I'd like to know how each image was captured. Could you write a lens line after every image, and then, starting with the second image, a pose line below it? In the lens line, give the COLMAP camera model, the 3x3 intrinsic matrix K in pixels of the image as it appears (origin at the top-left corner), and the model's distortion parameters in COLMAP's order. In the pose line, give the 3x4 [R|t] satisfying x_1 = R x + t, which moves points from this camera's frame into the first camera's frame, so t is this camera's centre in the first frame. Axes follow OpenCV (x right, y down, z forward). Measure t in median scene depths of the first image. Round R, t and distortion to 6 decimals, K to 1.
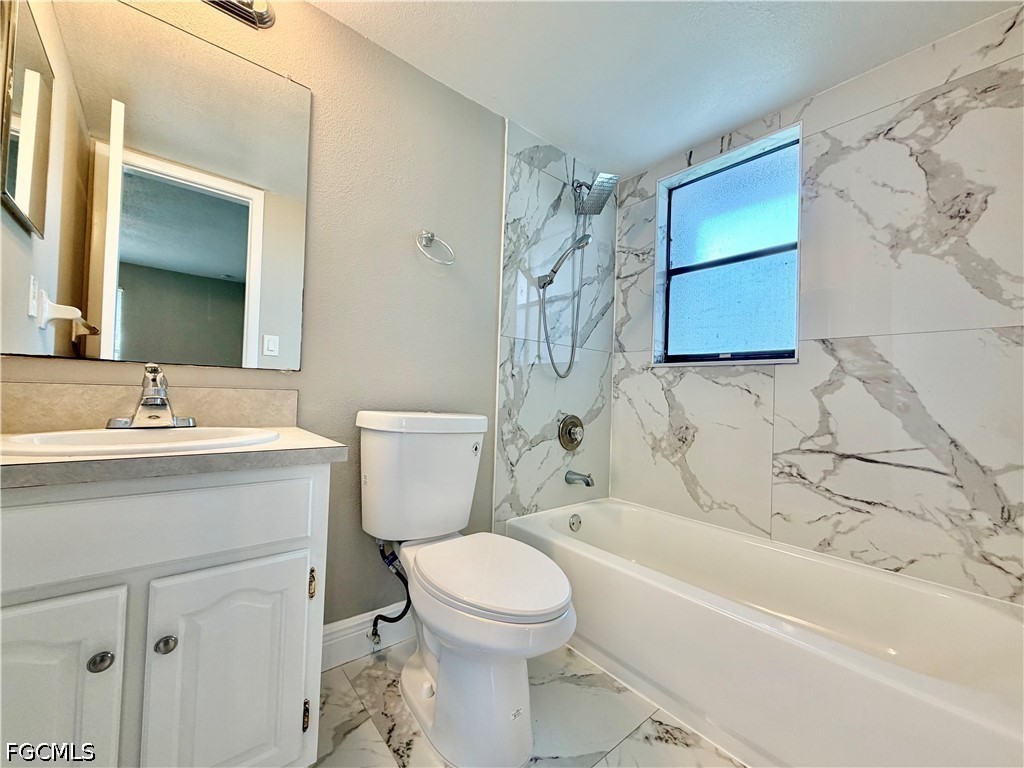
lens RADIAL K [[409.7, 0, 511.1], [0, 409.7, 390.3], [0, 0, 1]] dist [-0.000197, 0.000249]
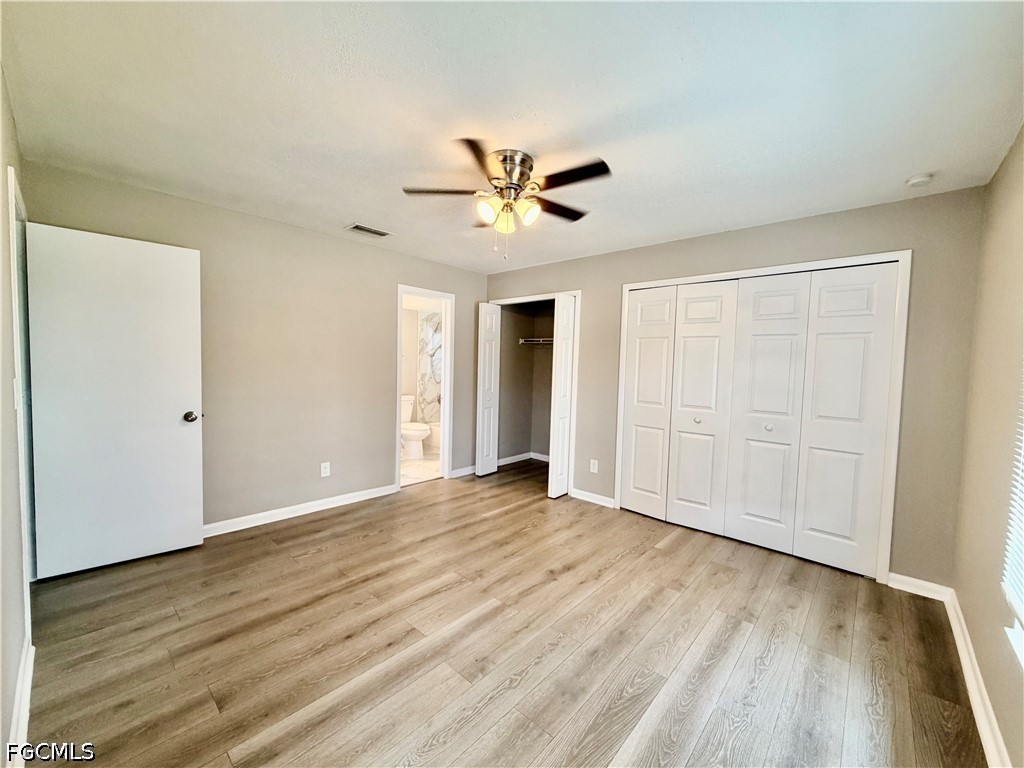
lens RADIAL K [[409.7, 0, 509.3], [0, 409.7, 385.6], [0, 0, 1]] dist [-0.000197, 0.000249]
pose [[0.989167, -0.016907, 0.145820, 0.335606], [0.007317, 0.997789, 0.066056, -0.365686], [-0.146615, -0.064273, 0.987103, -3.779044]]
